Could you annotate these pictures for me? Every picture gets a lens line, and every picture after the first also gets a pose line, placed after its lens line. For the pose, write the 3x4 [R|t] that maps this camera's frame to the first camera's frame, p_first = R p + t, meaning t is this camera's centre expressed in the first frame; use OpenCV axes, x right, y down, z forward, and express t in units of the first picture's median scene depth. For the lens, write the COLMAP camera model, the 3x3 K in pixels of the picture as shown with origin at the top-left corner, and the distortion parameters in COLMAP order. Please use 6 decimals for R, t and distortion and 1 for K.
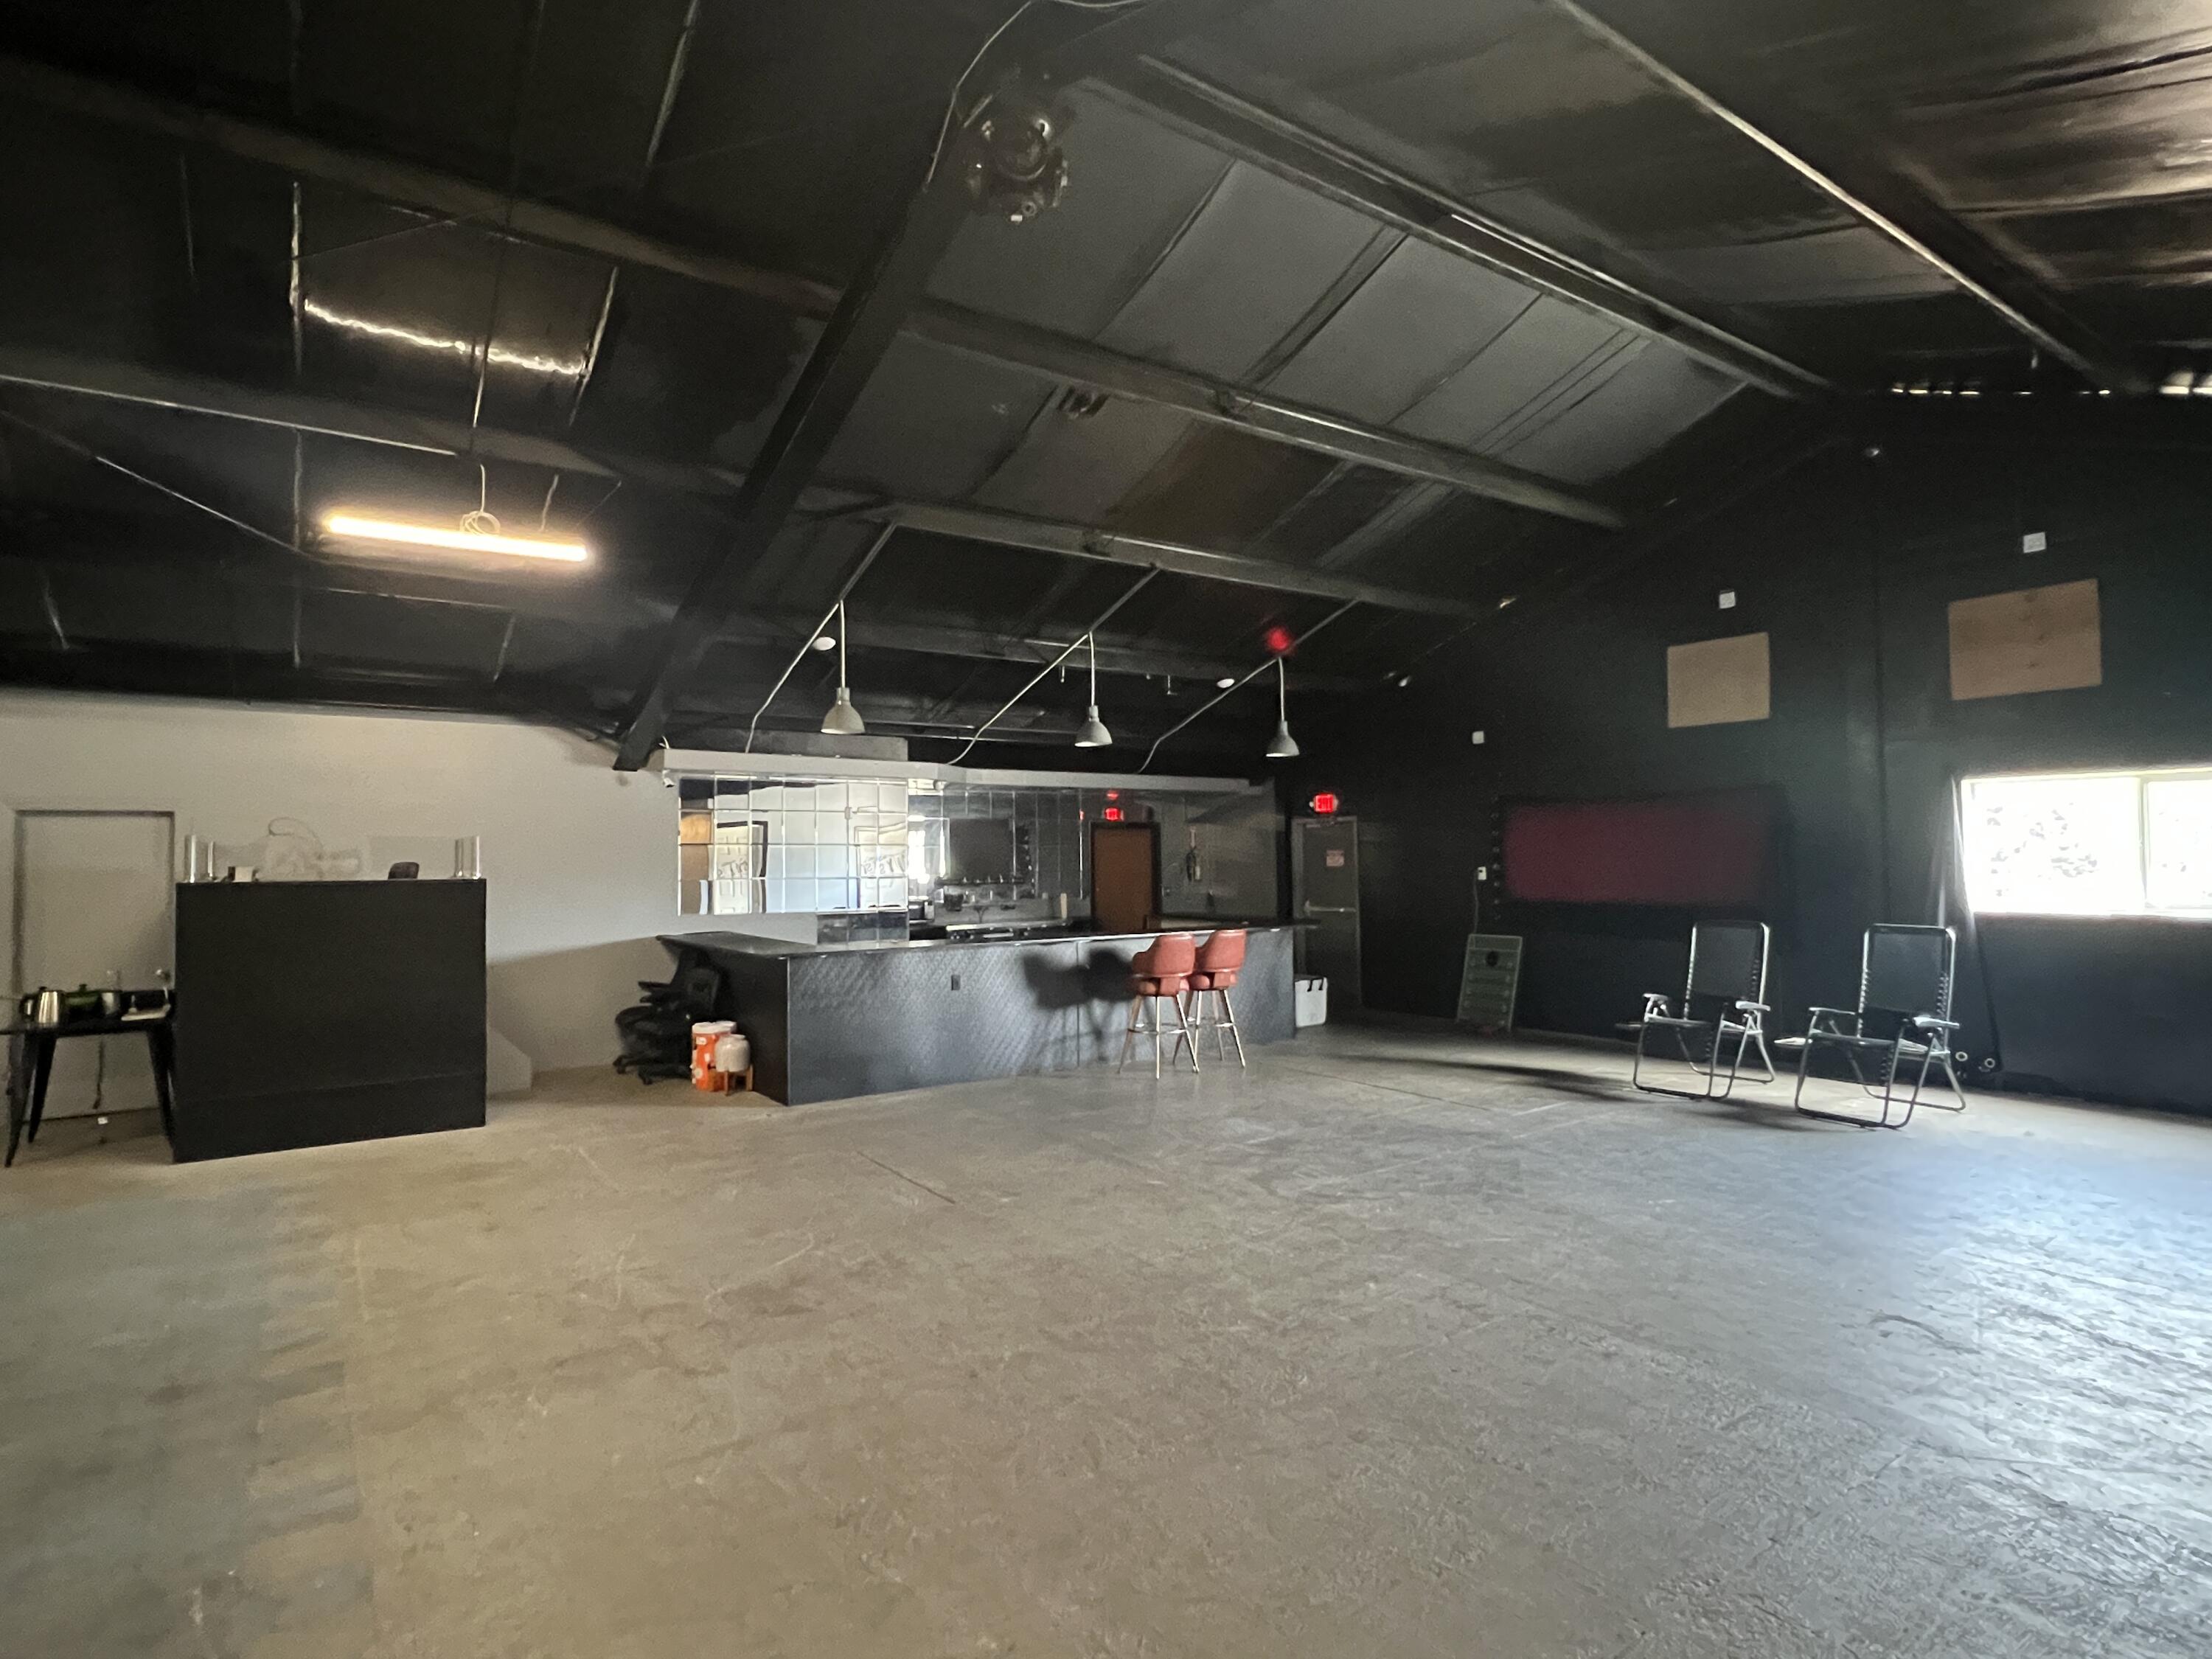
lens RADIAL K [[1153.2, 0, 1092.8], [0, 1153.2, 826.2], [0, 0, 1]] dist [0.002803, -0.000058]
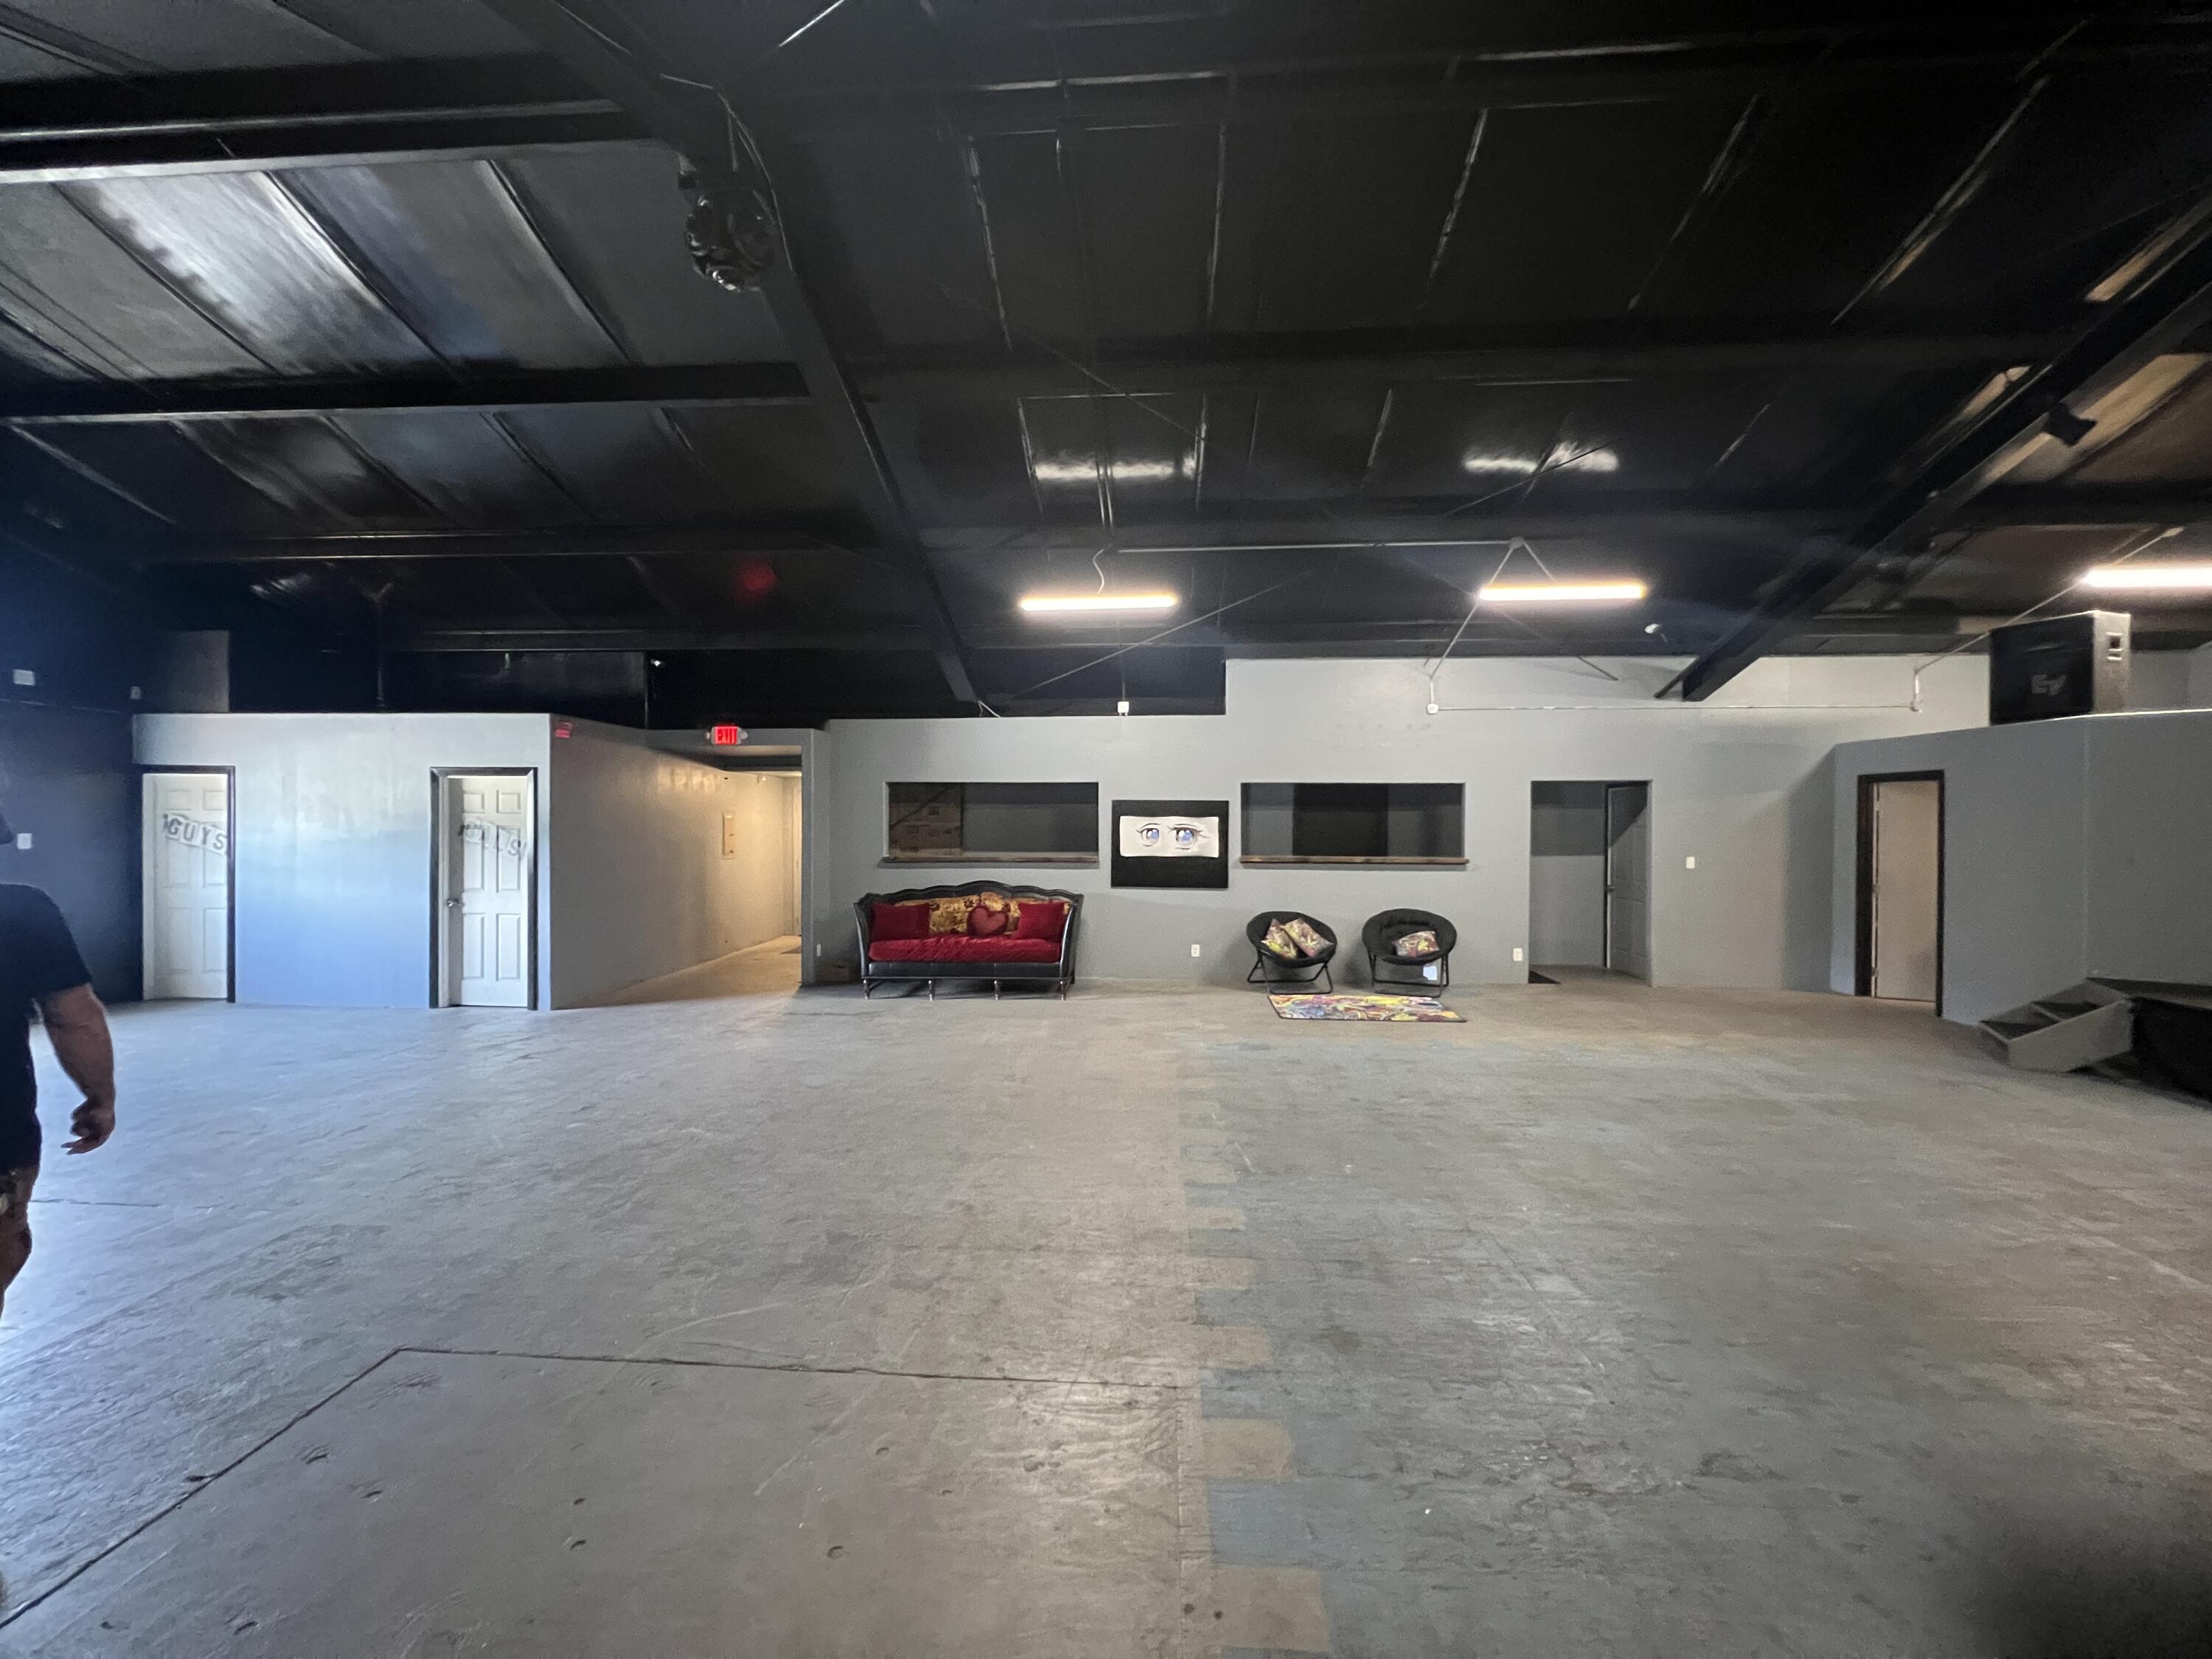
lens RADIAL K [[887.1, 0, 1095.7], [0, 887.1, 831.7], [0, 0, 1]] dist [-0.000009, -0.000135]
pose [[-0.782213, 0.002527, 0.623006, -0.499423], [-0.010191, 0.999806, -0.016851, 0.029376], [-0.622927, -0.019530, -0.782036, 0.783266]]
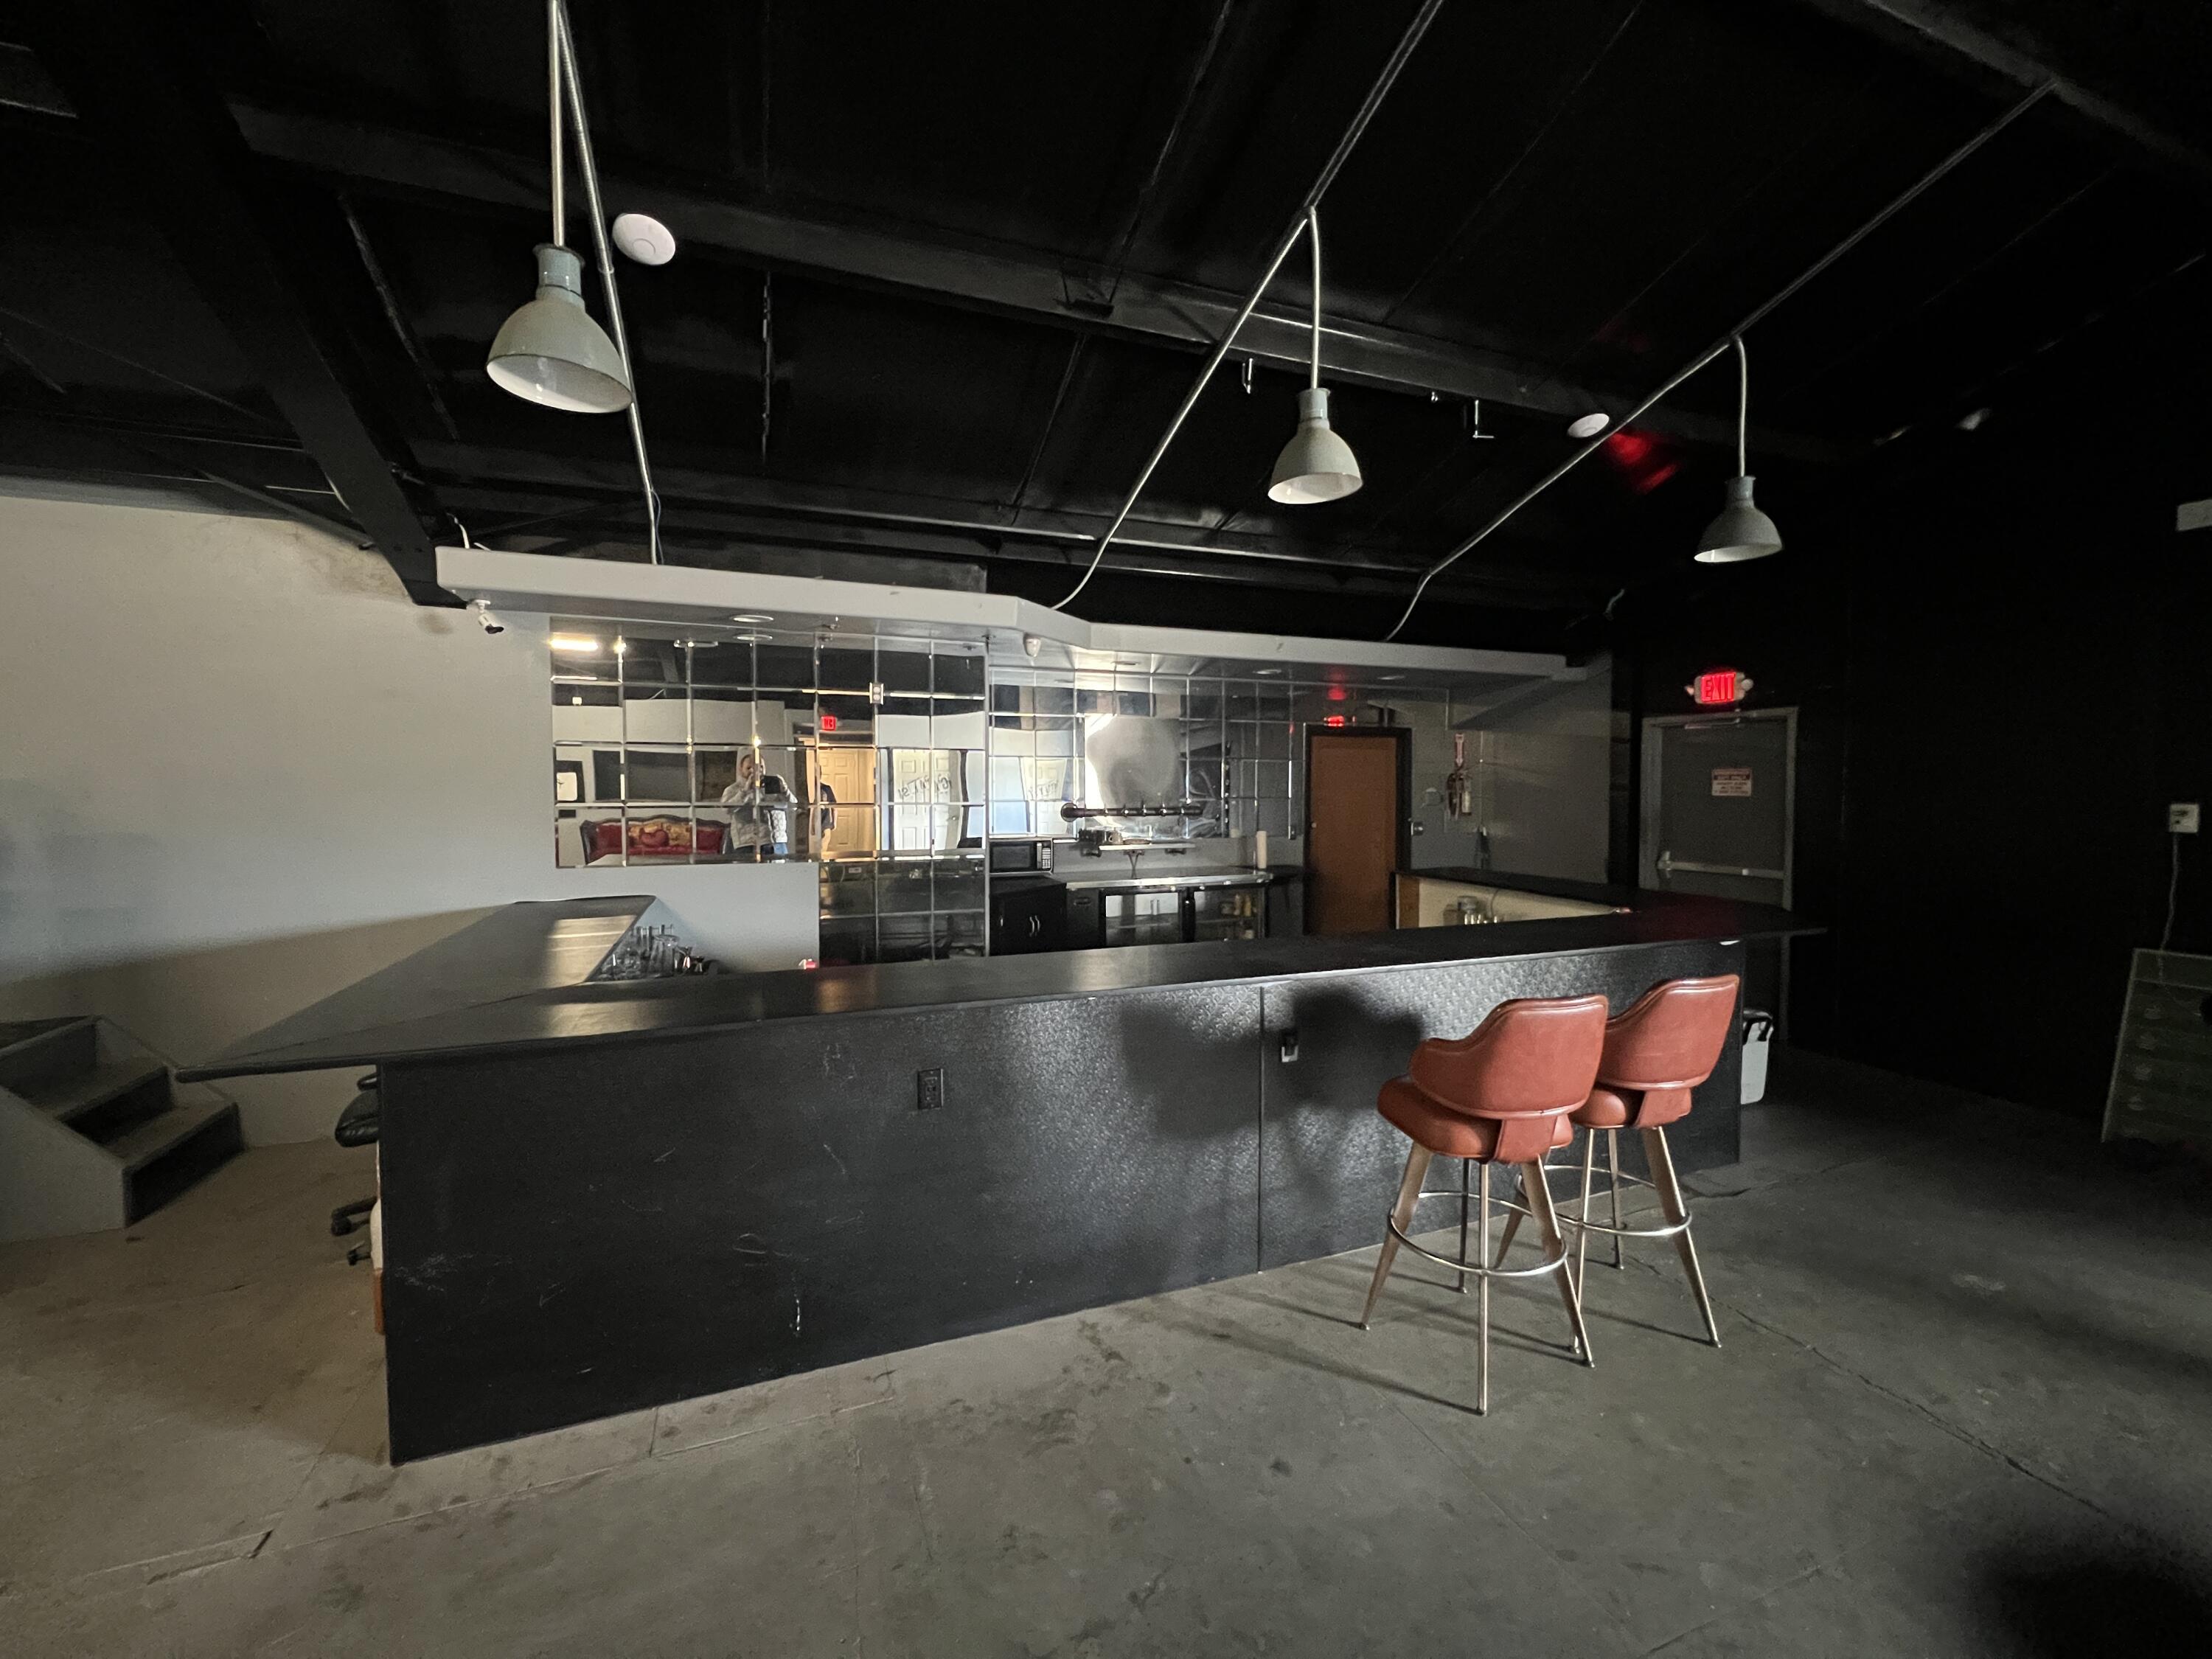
lens RADIAL K [[889.0, 0, 1094.8], [0, 889.0, 823.2], [0, 0, 1]] dist [-0.001930, 0.000427]
pose [[0.972042, 0.021557, -0.233817, 0.001554], [-0.004466, 0.997294, 0.073382, 0.025964], [0.234767, -0.070286, 0.969507, 0.760368]]
